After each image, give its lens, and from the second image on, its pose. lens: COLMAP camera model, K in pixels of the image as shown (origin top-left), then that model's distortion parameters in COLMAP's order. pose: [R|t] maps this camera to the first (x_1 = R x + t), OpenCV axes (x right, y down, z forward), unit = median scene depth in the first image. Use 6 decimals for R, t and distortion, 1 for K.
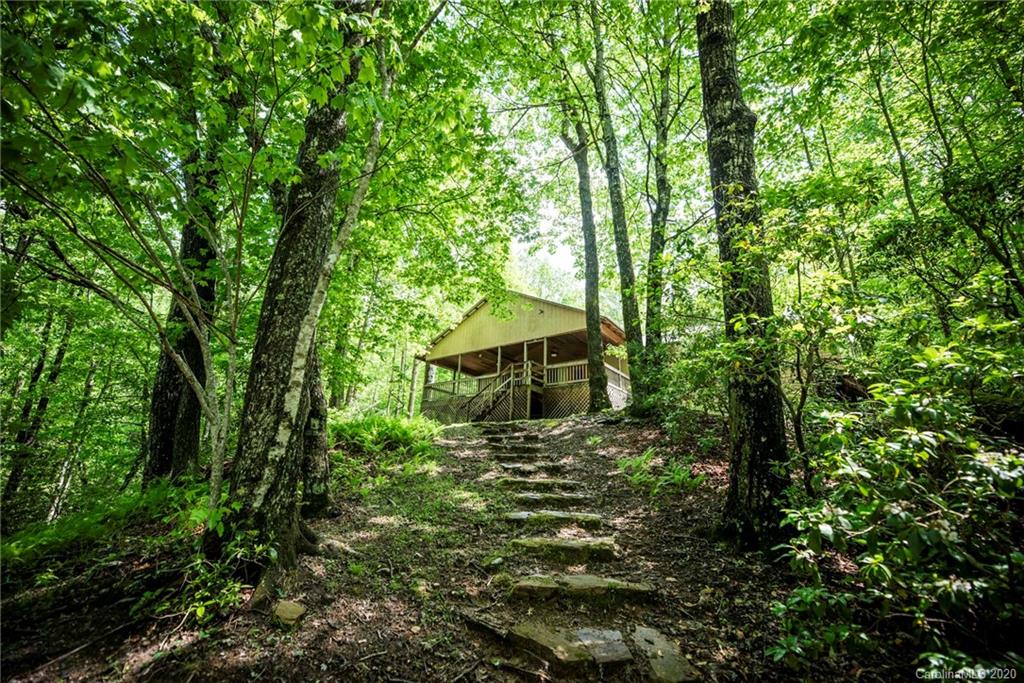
lens RADIAL K [[411.5, 0, 513.8], [0, 411.5, 341.3], [0, 0, 1]] dist [0.004221, -0.004559]
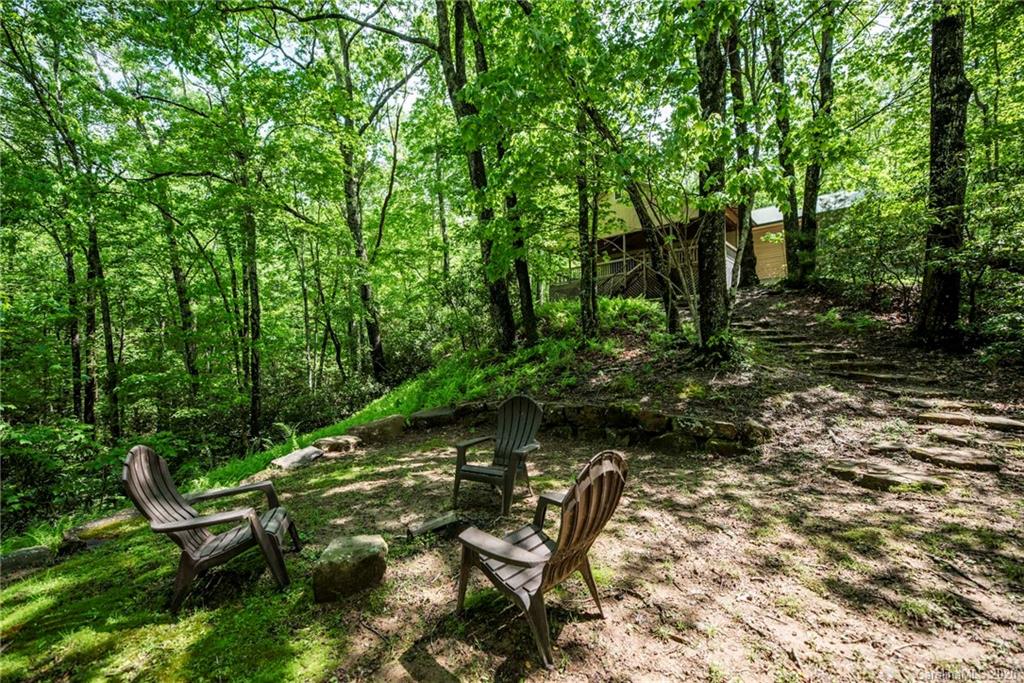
lens RADIAL K [[411.5, 0, 513.8], [0, 411.5, 341.3], [0, 0, 1]] dist [0.004221, -0.004559]
pose [[0.993393, -0.045298, -0.105440, -0.490040], [0.073445, 0.956938, 0.280848, -0.099565], [0.088178, -0.286737, 0.953943, -0.430050]]
